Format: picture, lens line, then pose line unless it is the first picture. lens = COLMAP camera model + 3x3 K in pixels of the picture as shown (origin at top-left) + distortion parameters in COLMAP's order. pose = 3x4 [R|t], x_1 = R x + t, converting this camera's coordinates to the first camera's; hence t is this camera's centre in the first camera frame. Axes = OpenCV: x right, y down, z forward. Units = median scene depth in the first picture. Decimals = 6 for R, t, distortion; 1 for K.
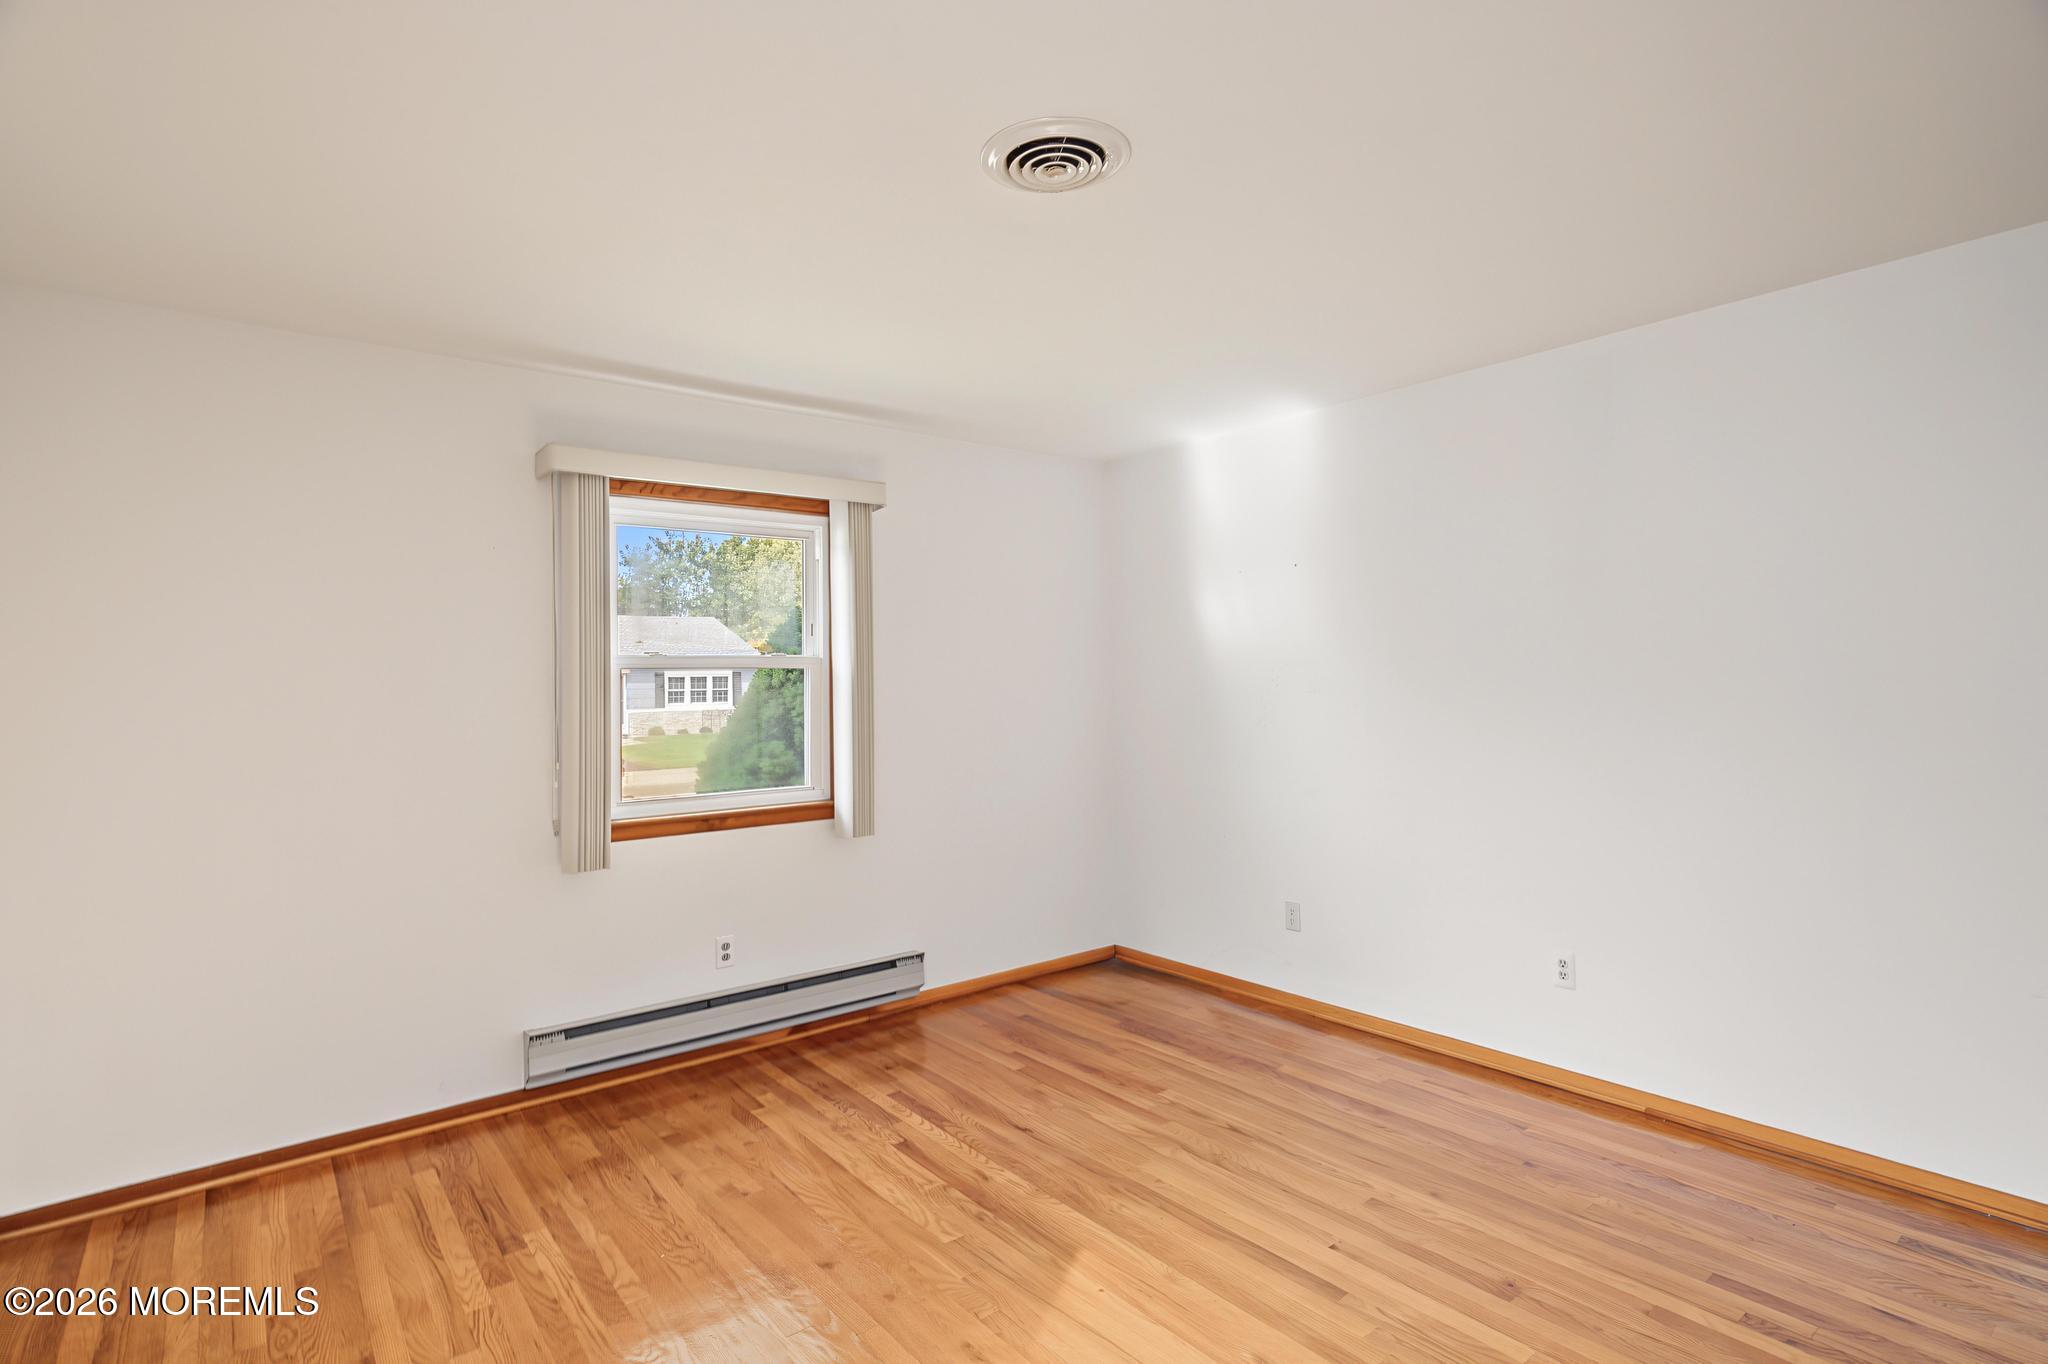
lens RADIAL K [[1000.0, 0, 1027.7], [0, 1000.0, 644.7], [0, 0, 1]] dist [0.004009, -0.000895]
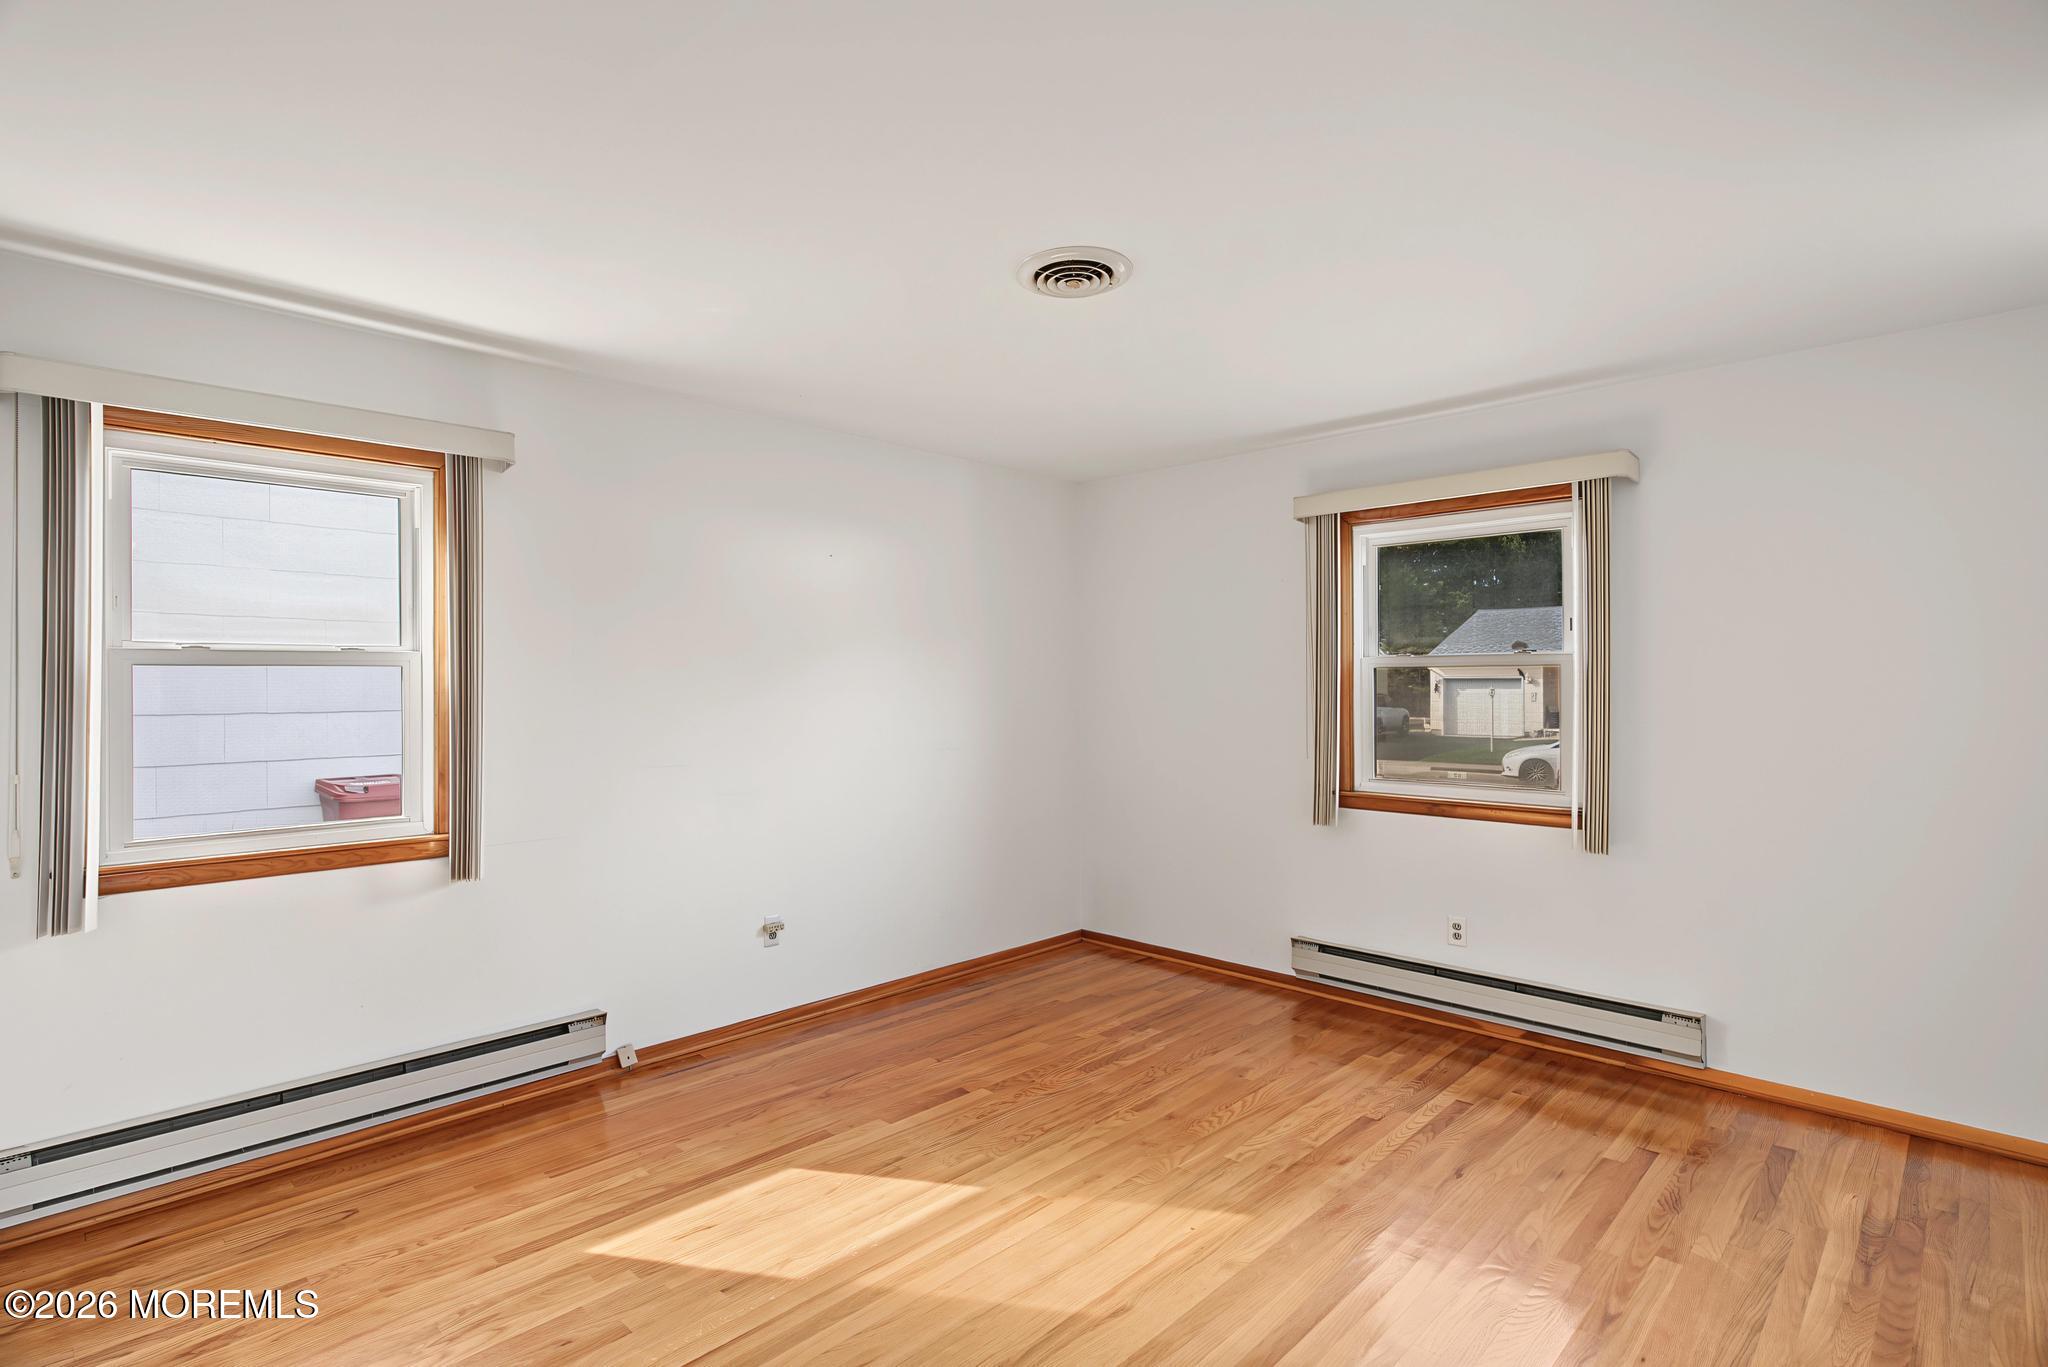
lens RADIAL K [[1000.0, 0, 1031.4], [0, 1000.0, 672.4], [0, 0, 1]] dist [0.004009, -0.000895]
pose [[0.150739, 0.011229, -0.988510, 0.825533], [0.028520, 0.999470, 0.015703, 0.000785], [0.988162, -0.030560, 0.150339, 0.484609]]
